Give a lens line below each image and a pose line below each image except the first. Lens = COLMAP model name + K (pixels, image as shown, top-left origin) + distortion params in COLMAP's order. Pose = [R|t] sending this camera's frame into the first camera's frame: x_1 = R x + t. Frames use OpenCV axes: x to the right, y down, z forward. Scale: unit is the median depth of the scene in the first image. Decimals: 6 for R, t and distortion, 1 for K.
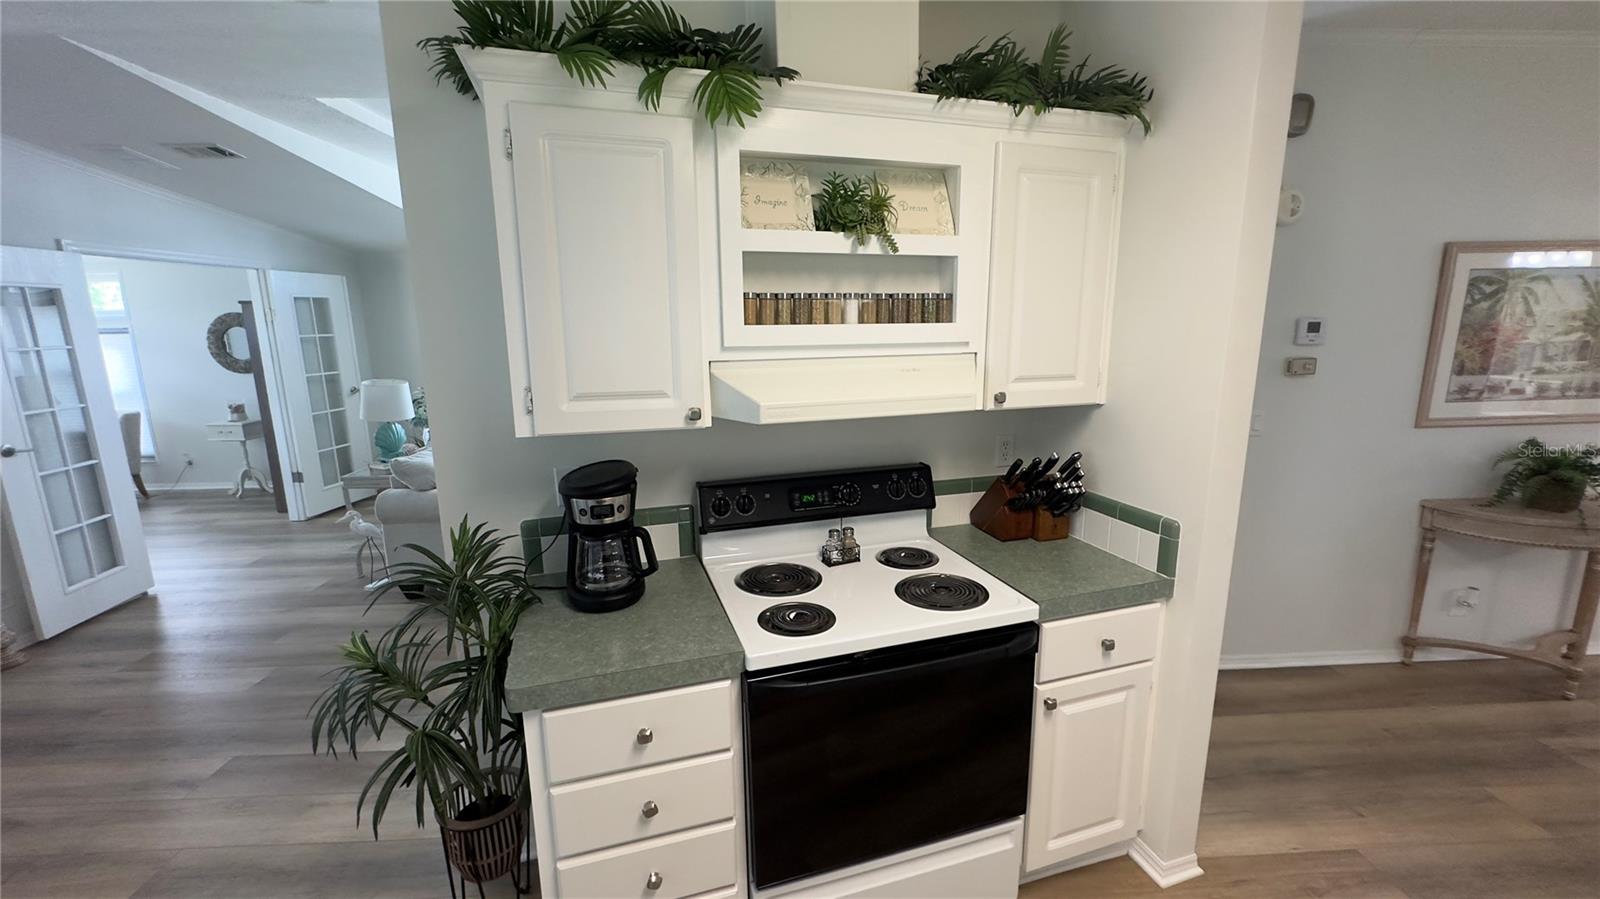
lens RADIAL K [[646.0, 0, 800.6], [0, 646.0, 449.7], [0, 0, 1]] dist [-0.005740, 0.000420]
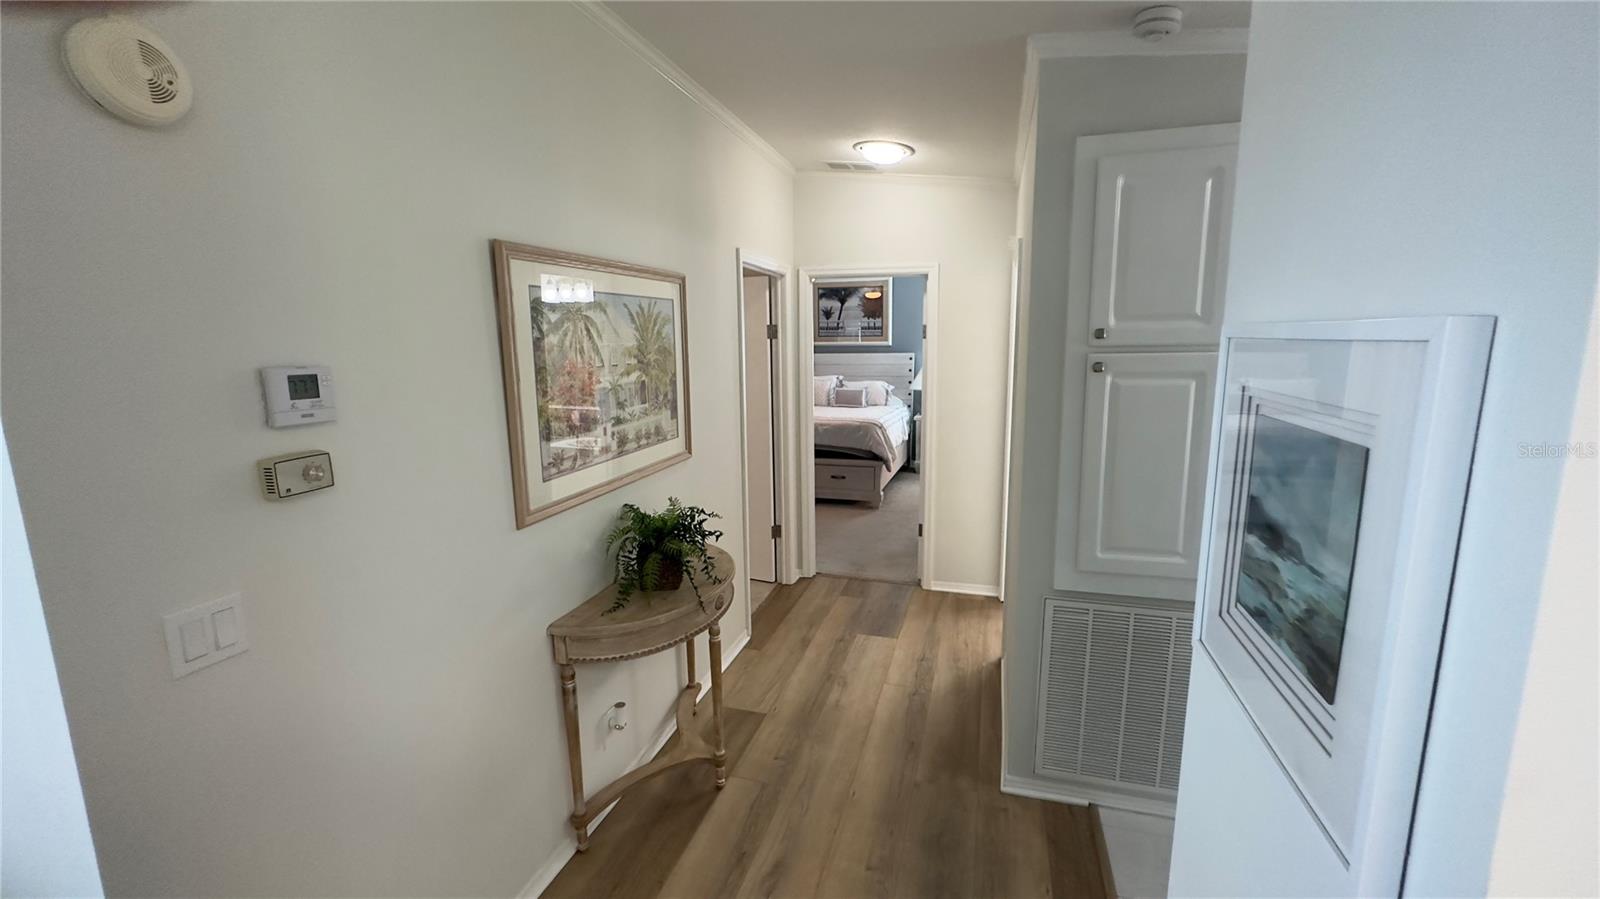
lens RADIAL K [[646.0, 0, 800.6], [0, 646.0, 449.7], [0, 0, 1]] dist [-0.005740, 0.000420]
pose [[0.327363, -0.152067, 0.932582, 0.472359], [0.190870, 0.977261, 0.092351, -0.119341], [-0.925420, 0.147770, 0.348944, 0.515027]]
